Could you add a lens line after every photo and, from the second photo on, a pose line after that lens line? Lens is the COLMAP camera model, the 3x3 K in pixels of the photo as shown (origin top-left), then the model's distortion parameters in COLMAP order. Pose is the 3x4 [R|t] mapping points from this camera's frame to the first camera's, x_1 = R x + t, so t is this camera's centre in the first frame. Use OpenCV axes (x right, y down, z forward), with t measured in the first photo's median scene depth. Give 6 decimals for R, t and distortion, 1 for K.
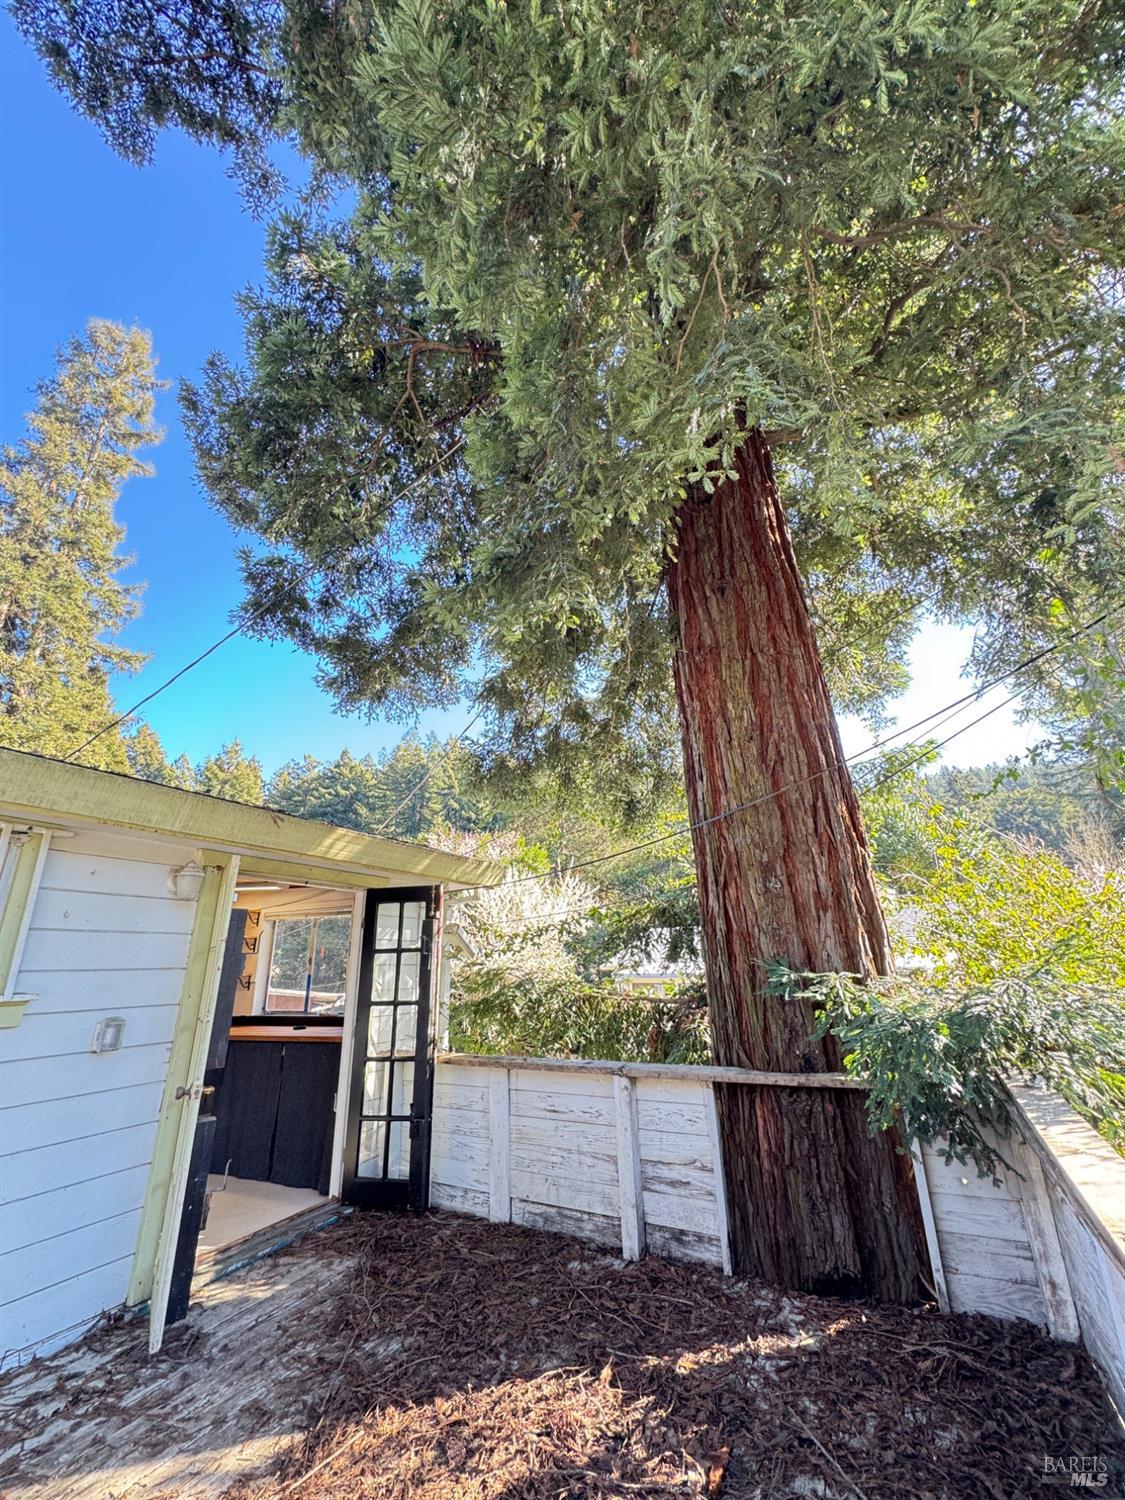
lens RADIAL K [[602.3, 0, 561.5], [0, 602.3, 751.3], [0, 0, 1]] dist [0.001301, 0.000020]
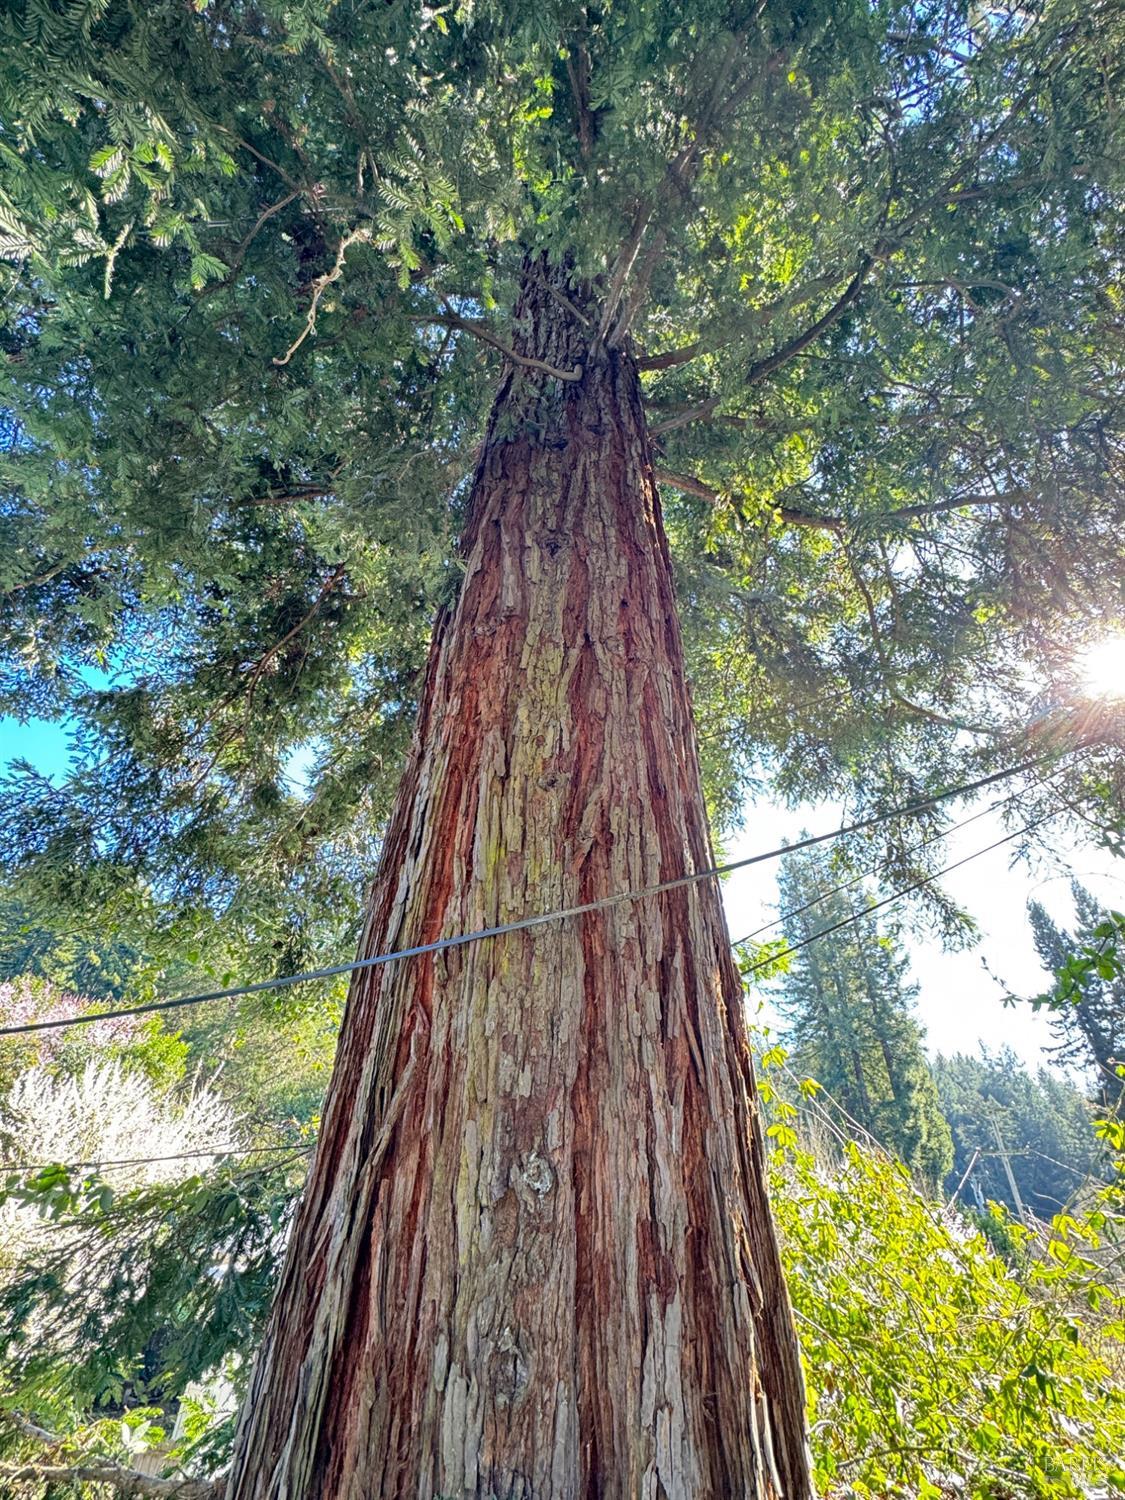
lens RADIAL K [[653.2, 0, 562.4], [0, 653.2, 748.8], [0, 0, 1]] dist [-0.003379, 0.000309]
pose [[0.904043, 0.313627, 0.290420, 0.186611], [-0.207901, 0.916287, -0.342338, 0.121570], [-0.373474, 0.249110, 0.893567, 0.600621]]
